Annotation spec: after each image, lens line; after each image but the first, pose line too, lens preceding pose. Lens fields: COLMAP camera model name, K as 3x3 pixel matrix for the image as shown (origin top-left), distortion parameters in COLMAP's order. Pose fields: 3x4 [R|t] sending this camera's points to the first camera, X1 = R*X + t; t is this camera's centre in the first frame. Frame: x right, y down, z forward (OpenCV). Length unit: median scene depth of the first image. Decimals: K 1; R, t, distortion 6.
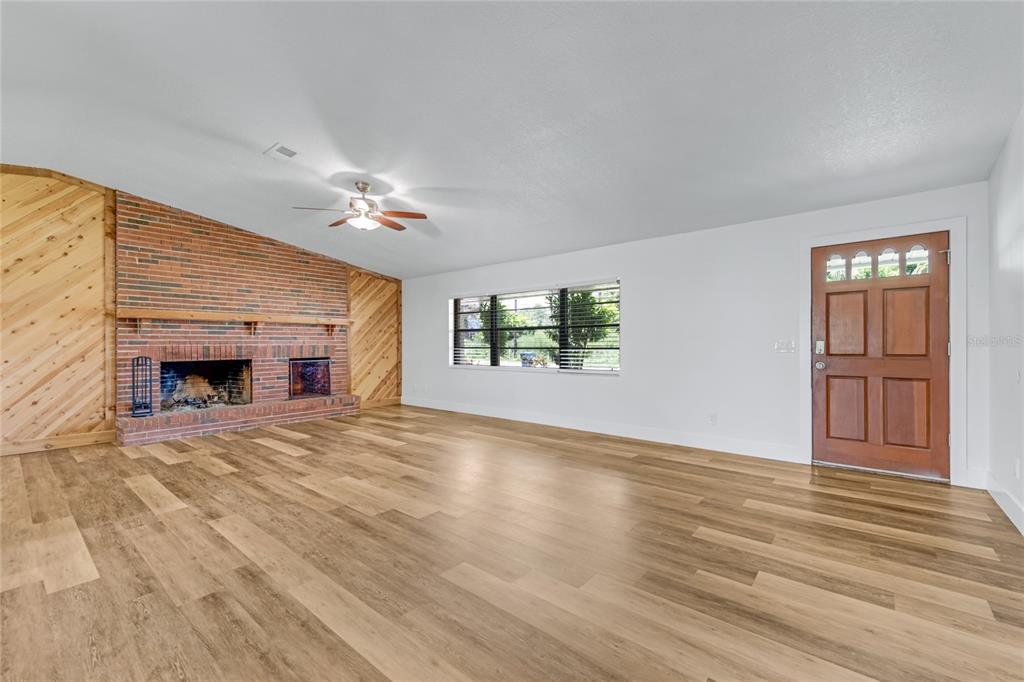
lens RADIAL K [[413.2, 0, 514.4], [0, 413.2, 333.9], [0, 0, 1]] dist [0.002158, 0.000127]
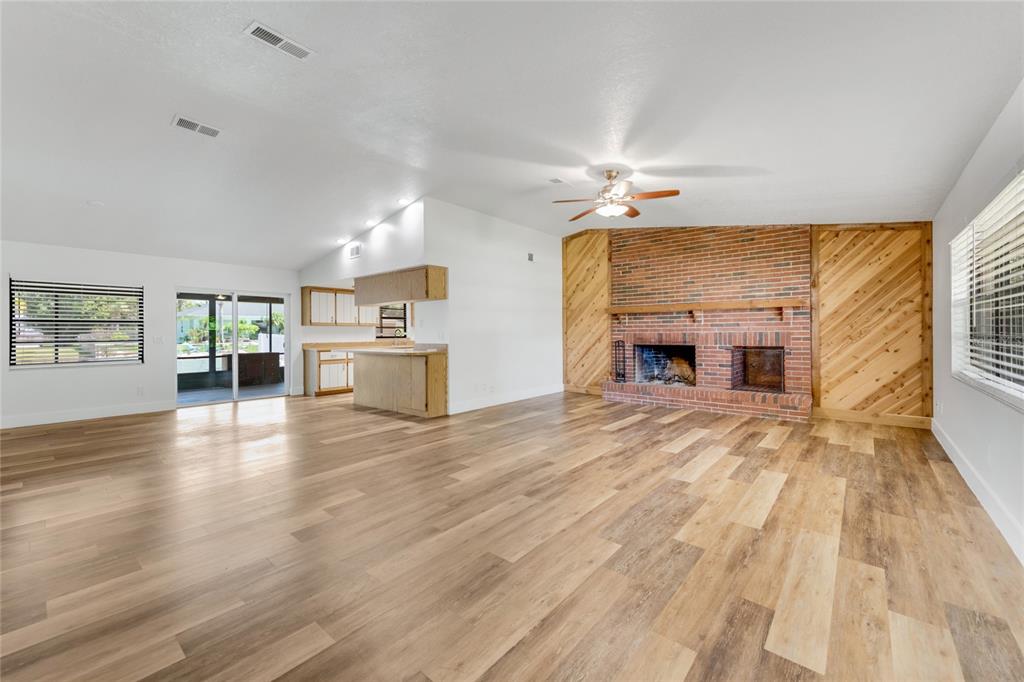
lens RADIAL K [[413.2, 0, 514.4], [0, 413.2, 333.9], [0, 0, 1]] dist [0.002158, 0.000127]
pose [[-0.020791, 0.006097, -0.999765, 0.432215], [0.033395, 0.999428, 0.005401, 0.009757], [0.999226, -0.033275, -0.020983, 0.536480]]
